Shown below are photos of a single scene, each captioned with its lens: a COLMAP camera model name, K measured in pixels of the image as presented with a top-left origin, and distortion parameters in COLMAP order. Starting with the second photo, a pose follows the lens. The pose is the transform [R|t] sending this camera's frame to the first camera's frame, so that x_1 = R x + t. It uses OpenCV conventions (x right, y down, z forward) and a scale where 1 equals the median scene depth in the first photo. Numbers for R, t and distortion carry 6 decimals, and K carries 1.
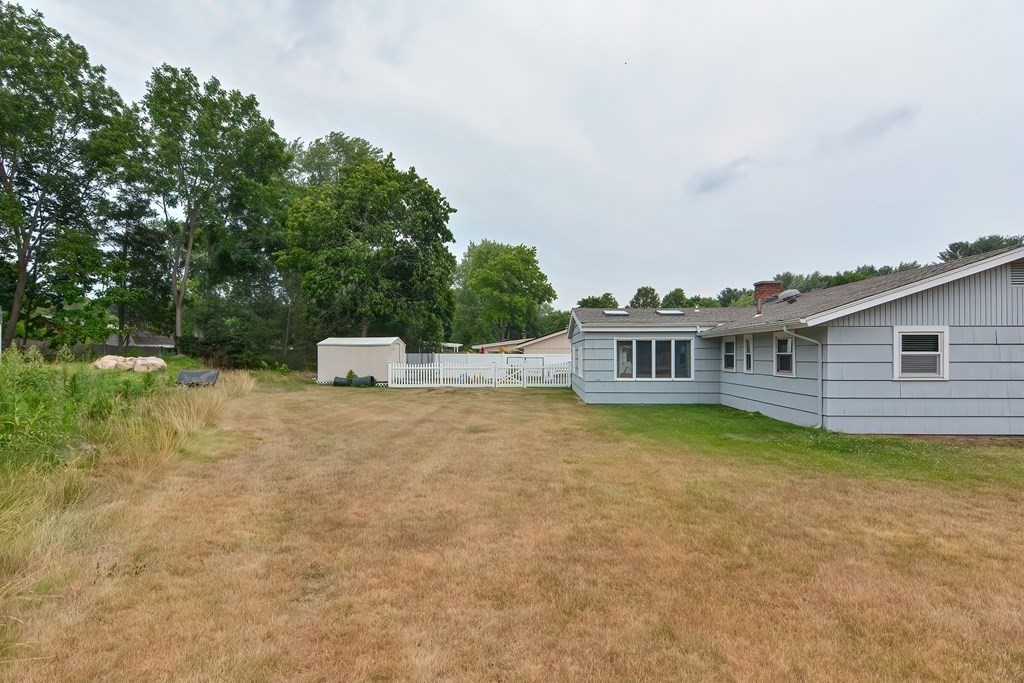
lens RADIAL K [[495.3, 0, 511.1], [0, 495.3, 349.3], [0, 0, 1]] dist [0.002664, -0.007347]
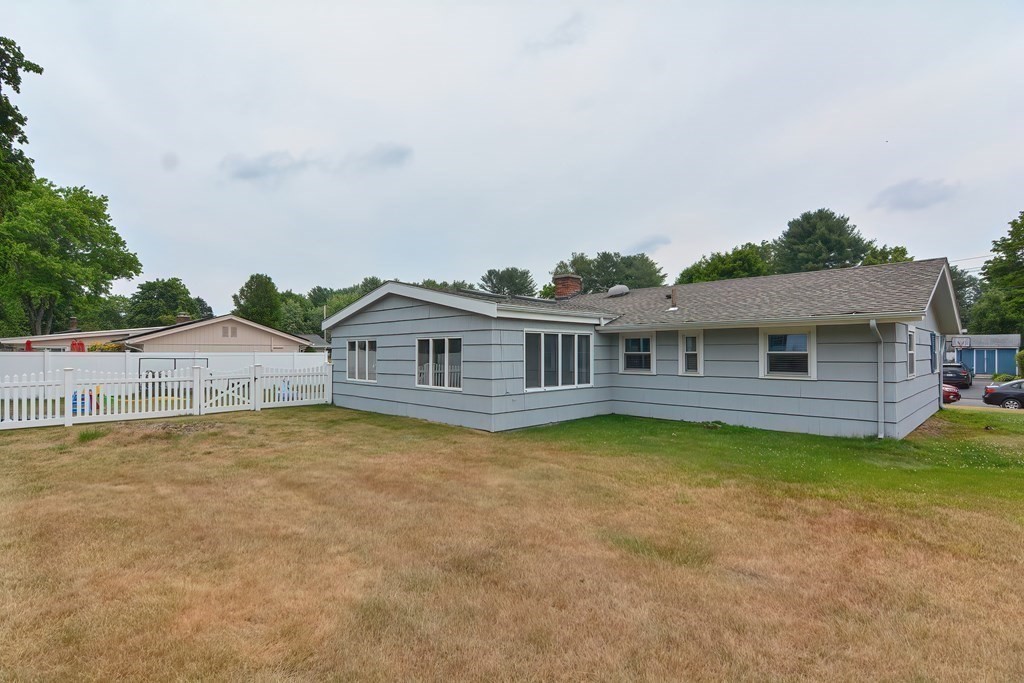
lens RADIAL K [[495.3, 0, 508.7], [0, 495.3, 335.8], [0, 0, 1]] dist [0.002664, -0.007347]
pose [[0.675778, 0.028584, 0.736551, -0.206222], [-0.009071, 0.999495, -0.030465, 0.004991], [-0.737050, 0.013906, 0.675696, 0.381213]]
